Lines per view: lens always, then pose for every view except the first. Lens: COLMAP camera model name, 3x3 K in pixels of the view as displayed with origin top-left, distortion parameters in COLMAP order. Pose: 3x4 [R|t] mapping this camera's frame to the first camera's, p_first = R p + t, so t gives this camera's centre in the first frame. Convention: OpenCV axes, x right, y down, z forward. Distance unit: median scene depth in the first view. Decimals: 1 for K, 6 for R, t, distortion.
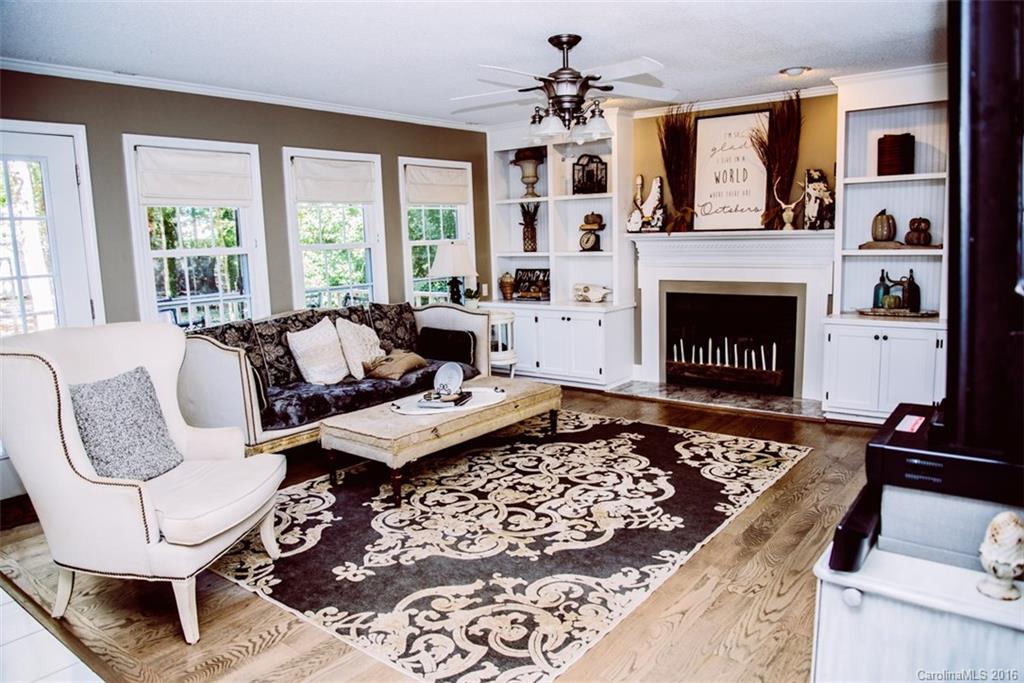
lens RADIAL K [[711.9, 0, 513.0], [0, 711.9, 336.1], [0, 0, 1]] dist [-0.044598, -0.001190]
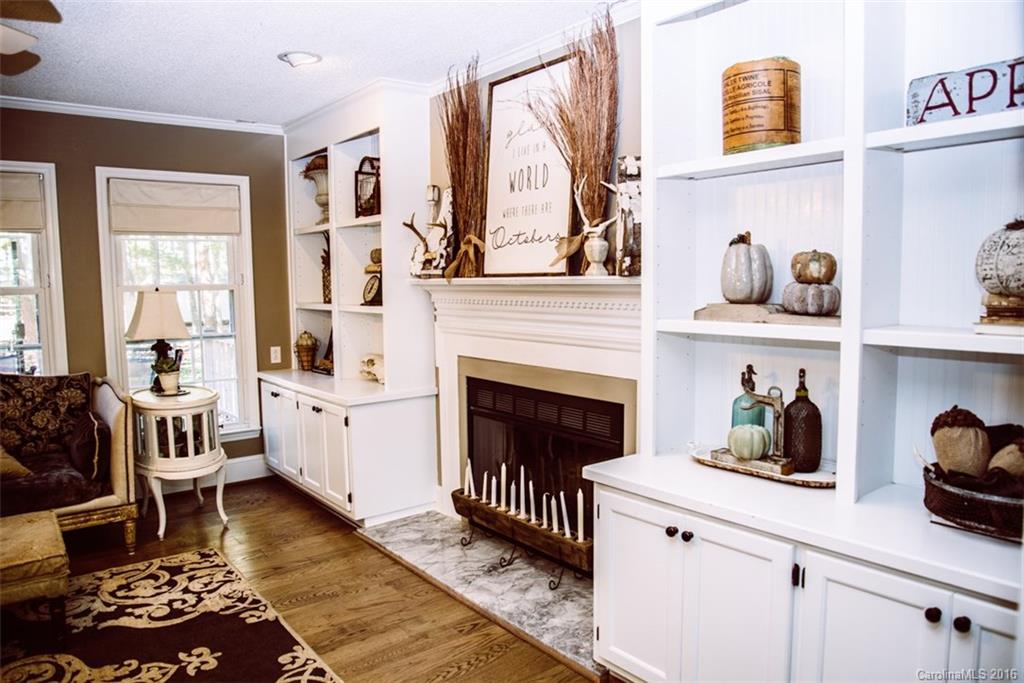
lens RADIAL K [[711.9, 0, 480.8], [0, 711.9, 336.7], [0, 0, 1]] dist [-0.044598, -0.001190]
pose [[0.964708, 0.035836, -0.260874, 0.409445], [-0.050152, 0.997567, -0.048425, -0.070339], [0.258504, 0.059799, 0.964158, 0.440435]]
